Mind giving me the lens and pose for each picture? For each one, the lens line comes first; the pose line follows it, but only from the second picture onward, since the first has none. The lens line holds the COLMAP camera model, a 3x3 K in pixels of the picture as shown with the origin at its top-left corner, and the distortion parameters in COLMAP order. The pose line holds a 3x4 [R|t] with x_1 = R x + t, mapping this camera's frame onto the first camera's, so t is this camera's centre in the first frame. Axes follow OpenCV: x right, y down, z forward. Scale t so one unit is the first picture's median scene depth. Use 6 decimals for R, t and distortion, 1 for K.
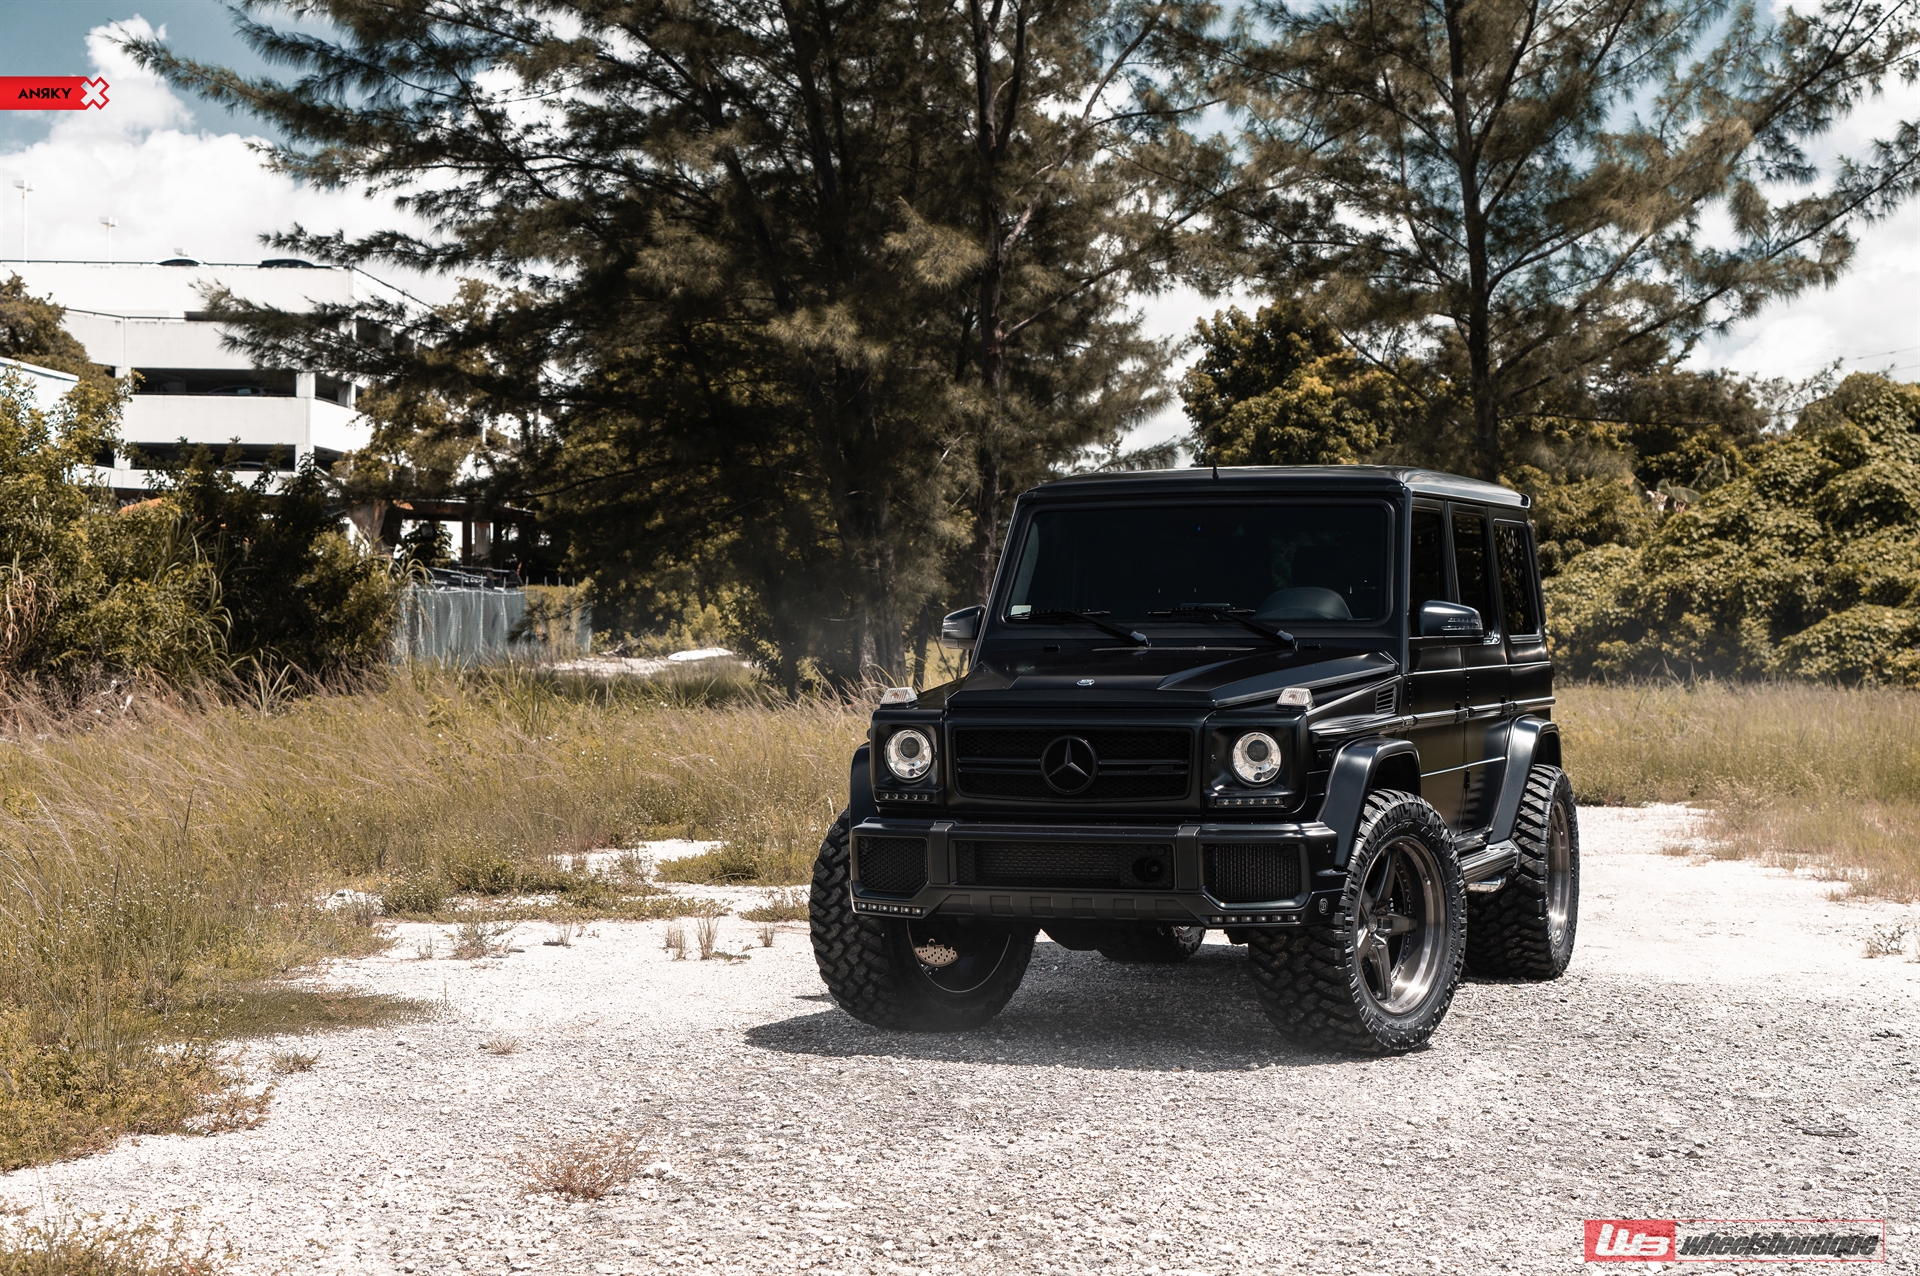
lens RADIAL K [[3347.7, 0, 962.5], [0, 3347.7, 670.7], [0, 0, 1]] dist [0.014380, 0.186543]
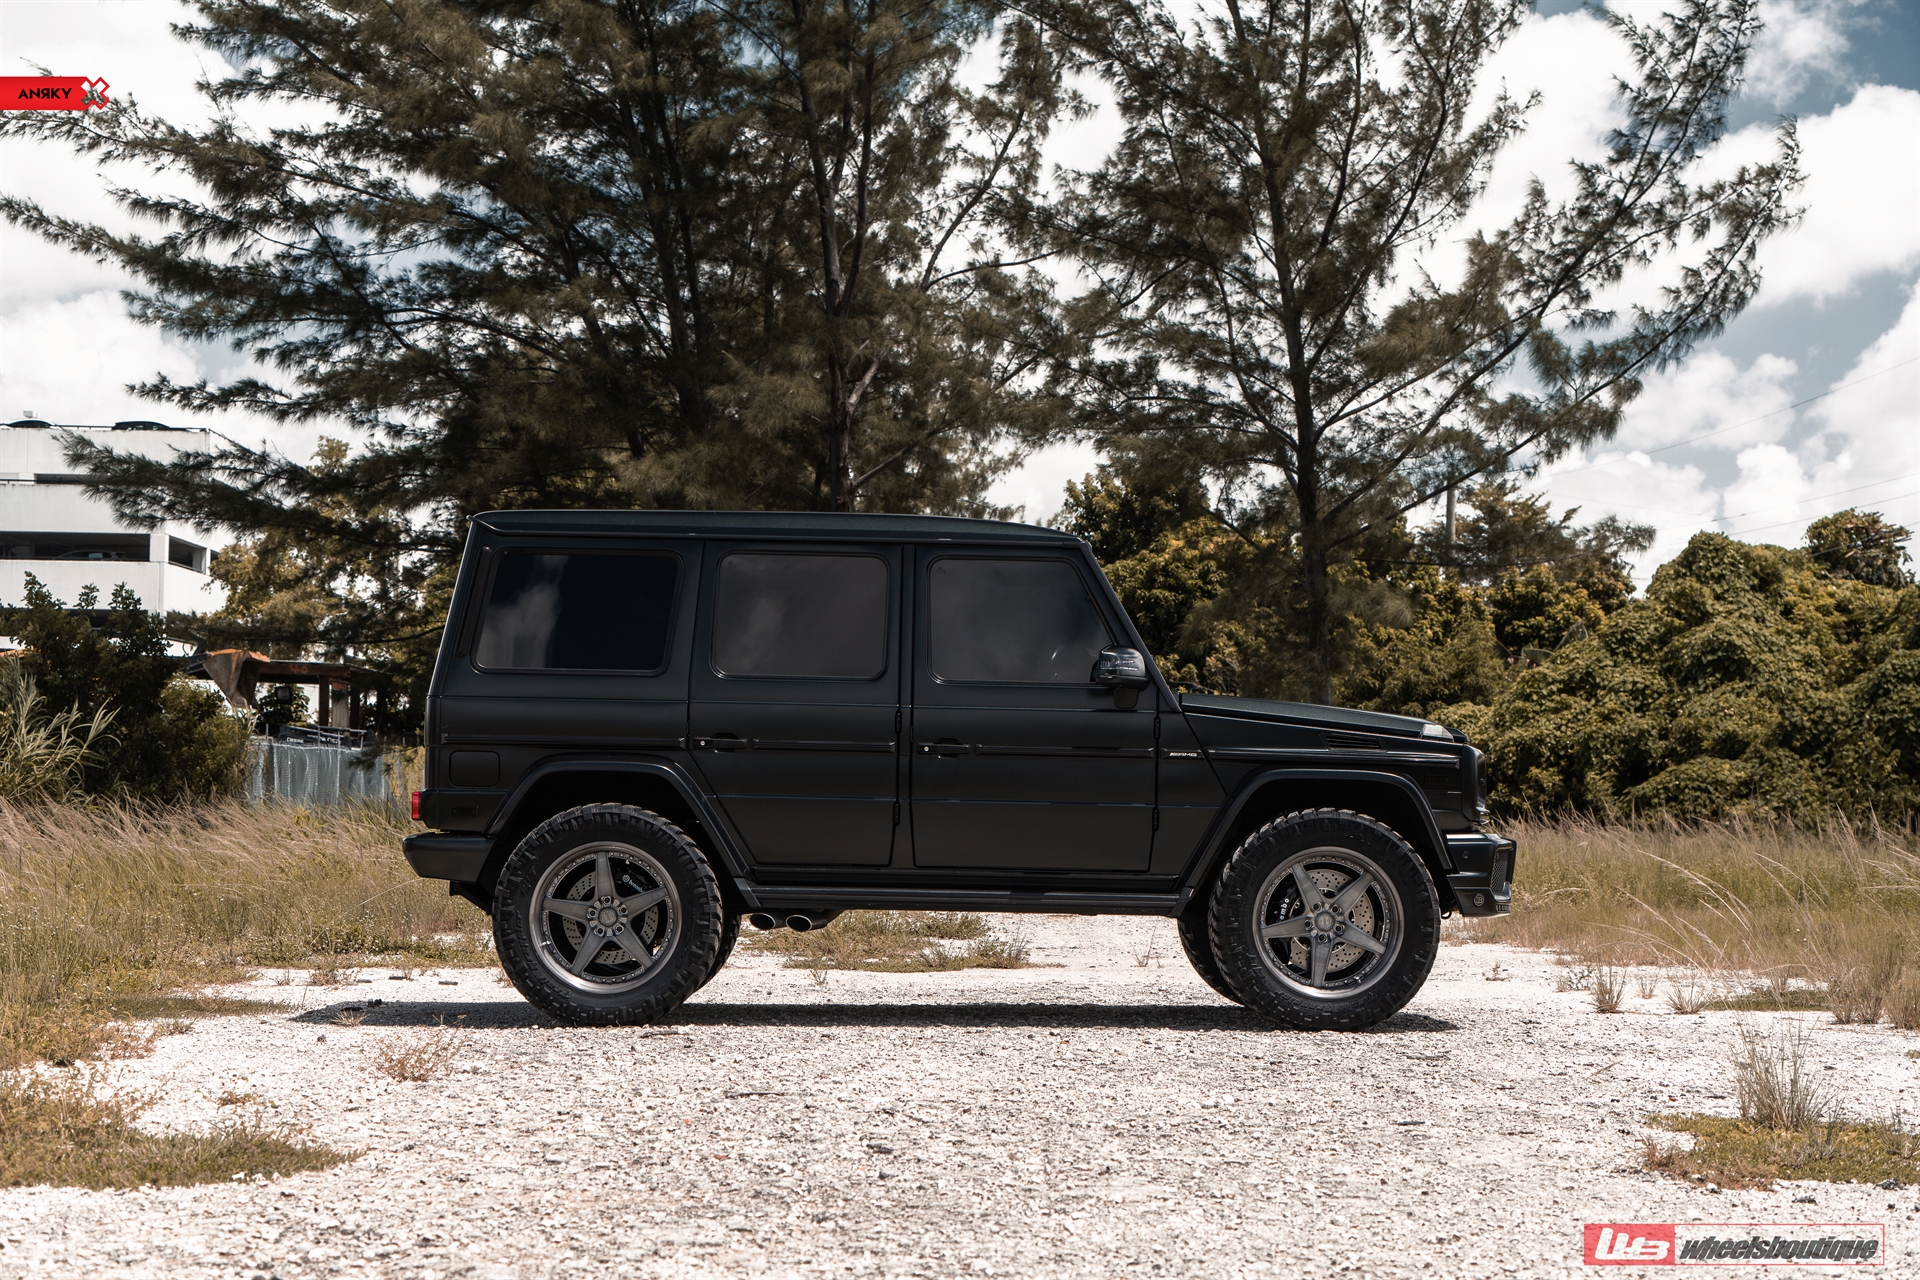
lens RADIAL K [[3558.2, 0, 960.0], [0, 3558.2, 640.0], [0, 0, 1]] dist [0.033066, 0.282643]
pose [[0.999547, 0.002547, 0.029986, 0.010537], [-0.000606, 0.997914, -0.064548, 0.014471], [-0.030088, 0.064501, 0.997464, -0.072653]]
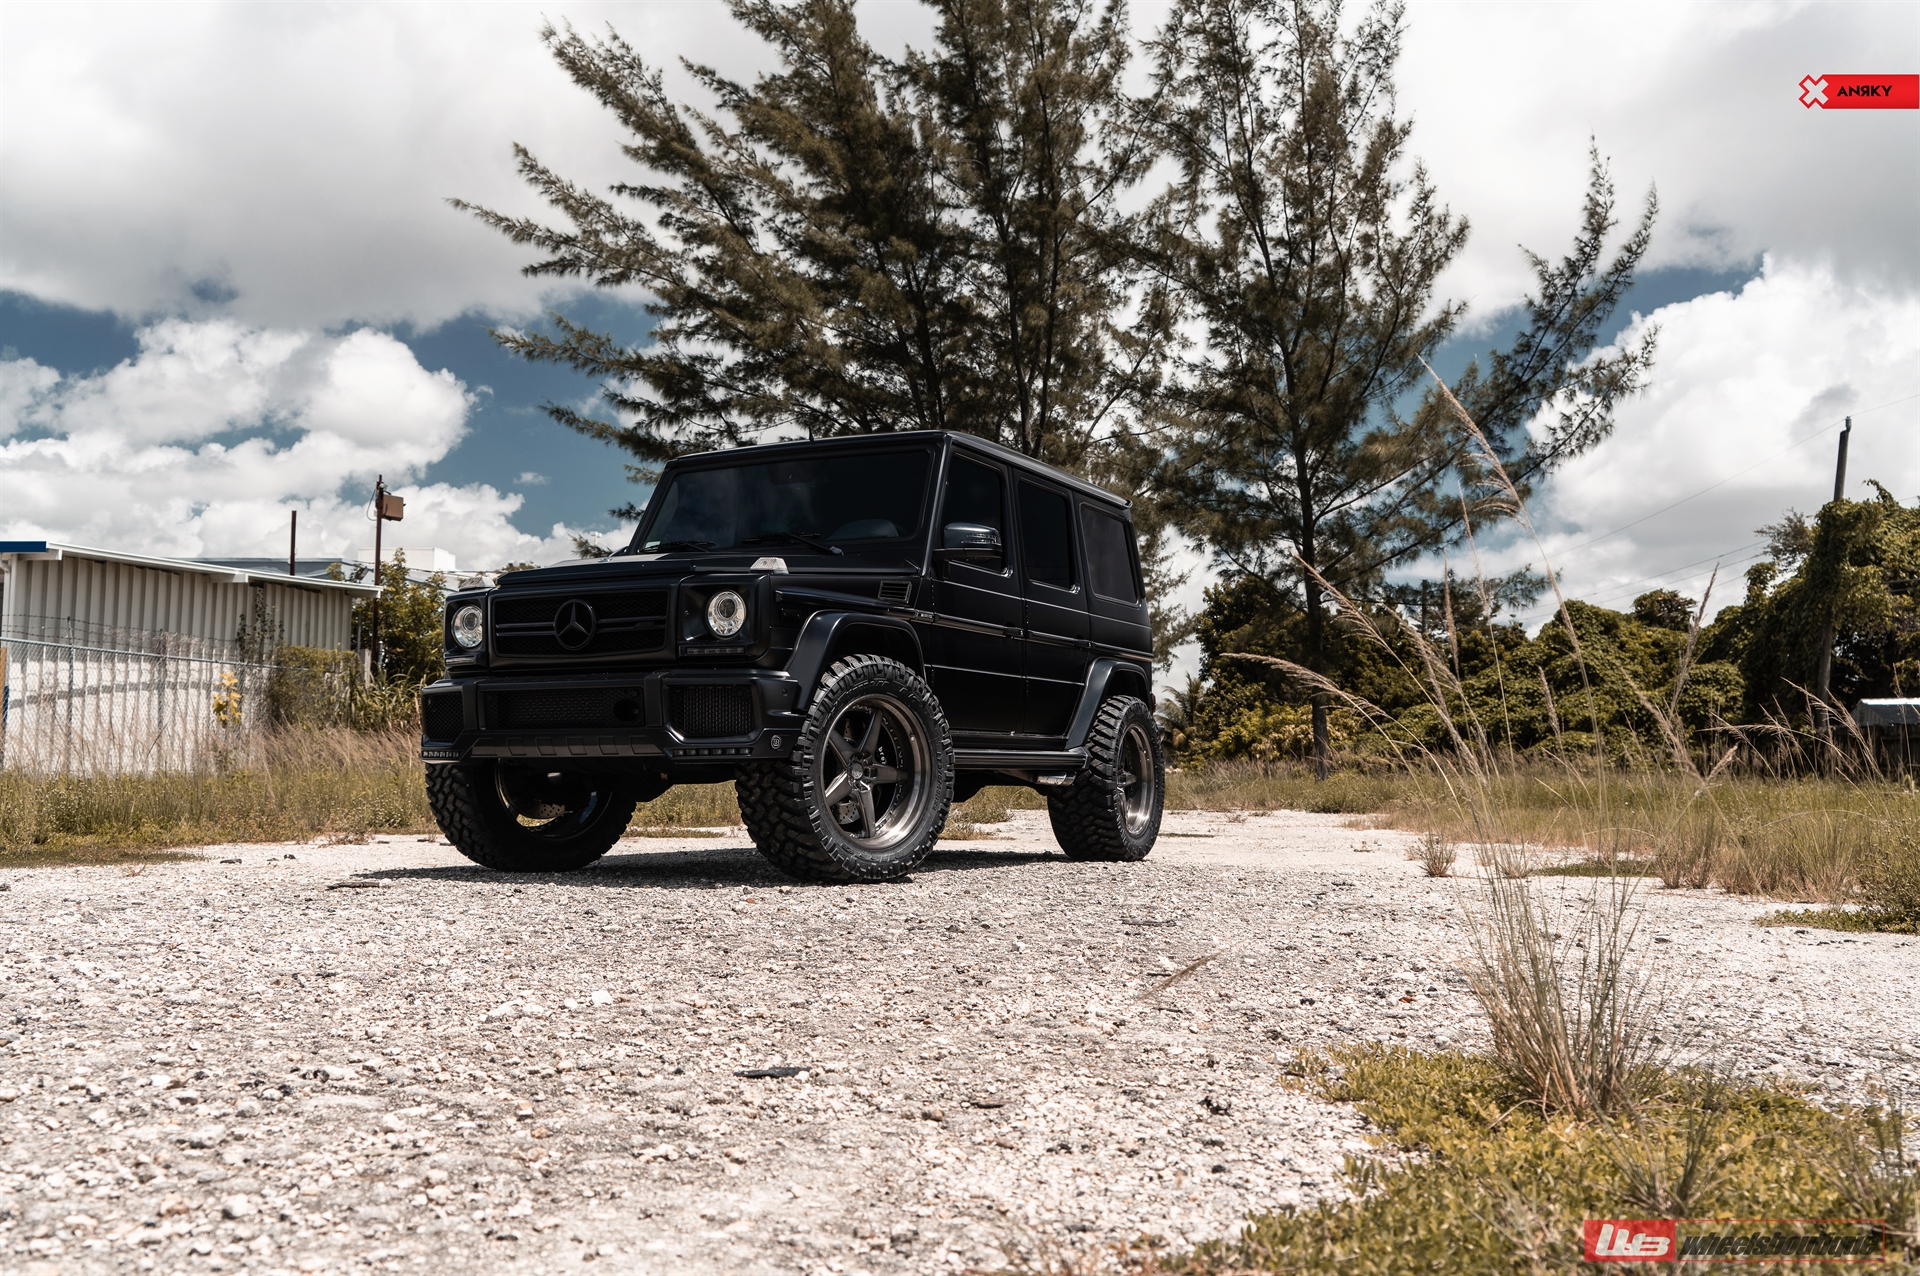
lens RADIAL K [[1732.8, 0, 960.2], [0, 1732.8, 706.3], [0, 0, 1]] dist [-0.002843, -0.005593]
pose [[0.994377, -0.001451, -0.105893, 0.055220], [-0.005110, 0.998085, -0.061653, 0.022398], [0.105779, 0.061848, 0.992464, 0.101877]]
